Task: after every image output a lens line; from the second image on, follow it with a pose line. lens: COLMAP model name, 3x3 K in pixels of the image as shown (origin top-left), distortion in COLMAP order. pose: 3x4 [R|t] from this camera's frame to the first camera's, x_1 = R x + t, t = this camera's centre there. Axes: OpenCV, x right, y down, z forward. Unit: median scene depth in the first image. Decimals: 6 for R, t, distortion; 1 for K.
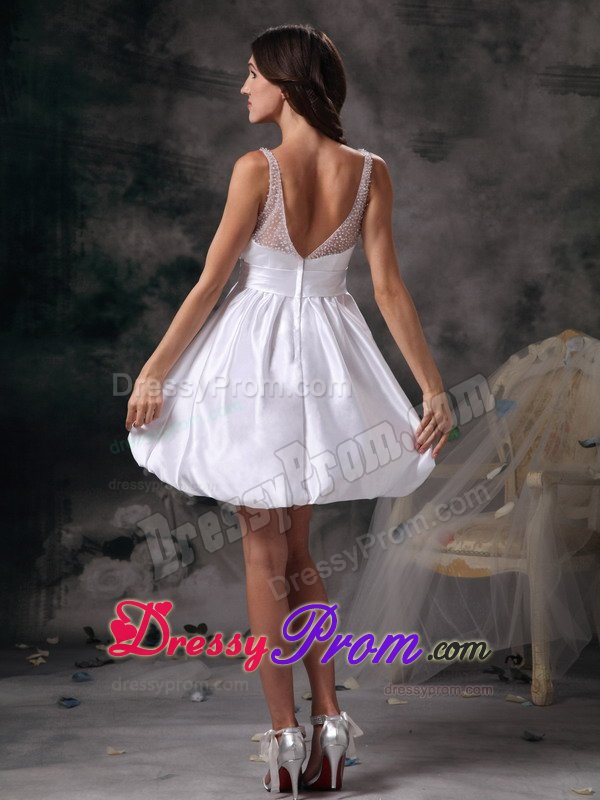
lens RADIAL K [[2014.9, 0, 300.8], [0, 2014.9, 389.7], [0, 0, 1]] dist [0.338514, 0.310539]
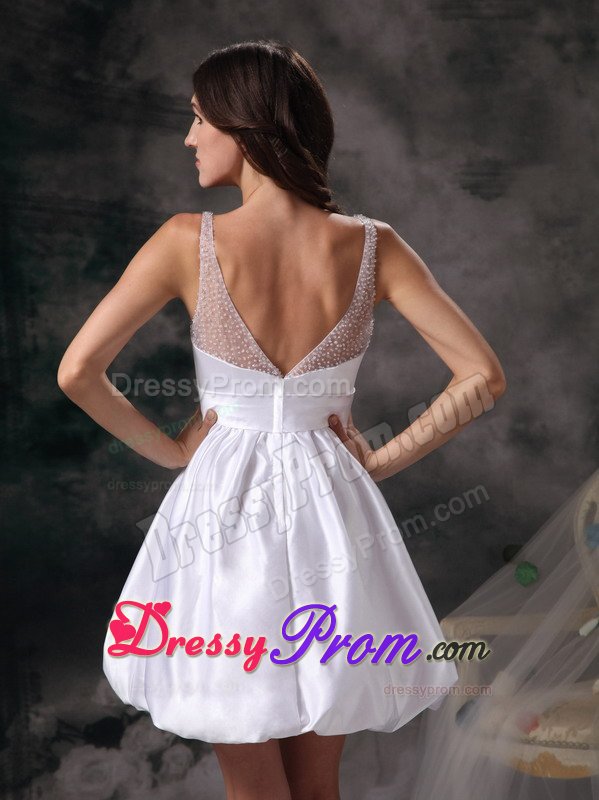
lens RADIAL K [[2246.8, 0, 295.7], [0, 2246.8, 454.1], [0, 0, 1]] dist [0.471821, -0.481222]
pose [[0.997307, -0.059094, -0.043446, 0.025068], [0.059682, 0.998141, 0.012366, -0.032598], [0.042634, -0.014926, 0.998979, 0.150114]]
